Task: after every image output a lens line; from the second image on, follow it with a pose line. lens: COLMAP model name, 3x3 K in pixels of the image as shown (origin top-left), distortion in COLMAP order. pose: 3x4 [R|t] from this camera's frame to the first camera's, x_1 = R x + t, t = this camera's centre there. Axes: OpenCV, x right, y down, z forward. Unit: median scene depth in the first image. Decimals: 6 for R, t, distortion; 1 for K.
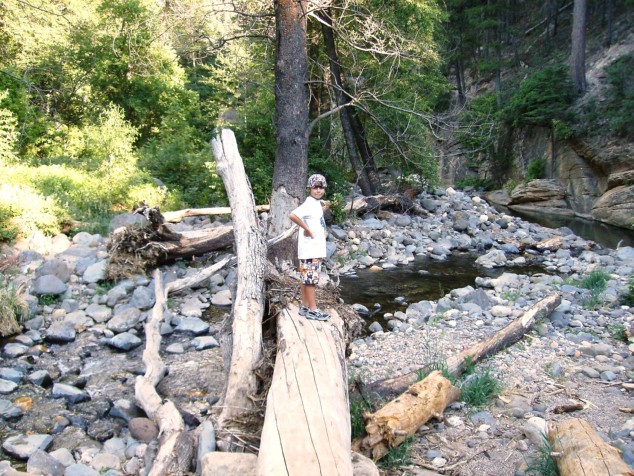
lens RADIAL K [[659.3, 0, 317.0], [0, 659.3, 238.0], [0, 0, 1]] dist [-0.153569, 0.123694]
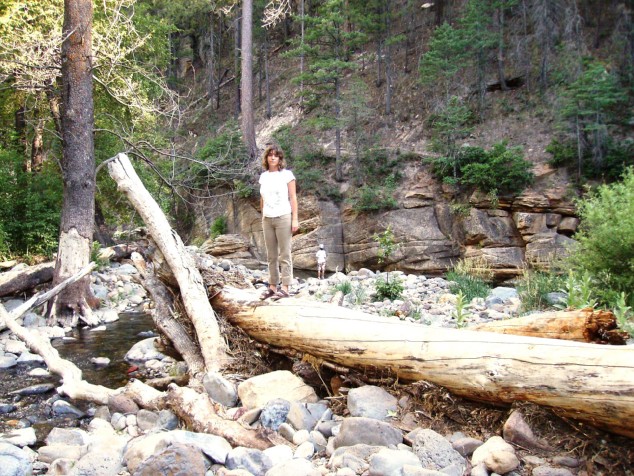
lens RADIAL K [[659.3, 0, 317.0], [0, 659.3, 238.0], [0, 0, 1]] dist [-0.153569, 0.123694]
pose [[0.853337, -0.044931, 0.519420, -0.104427], [0.103766, 0.990984, -0.084752, 0.026429], [-0.510929, 0.126220, 0.850306, -0.029163]]
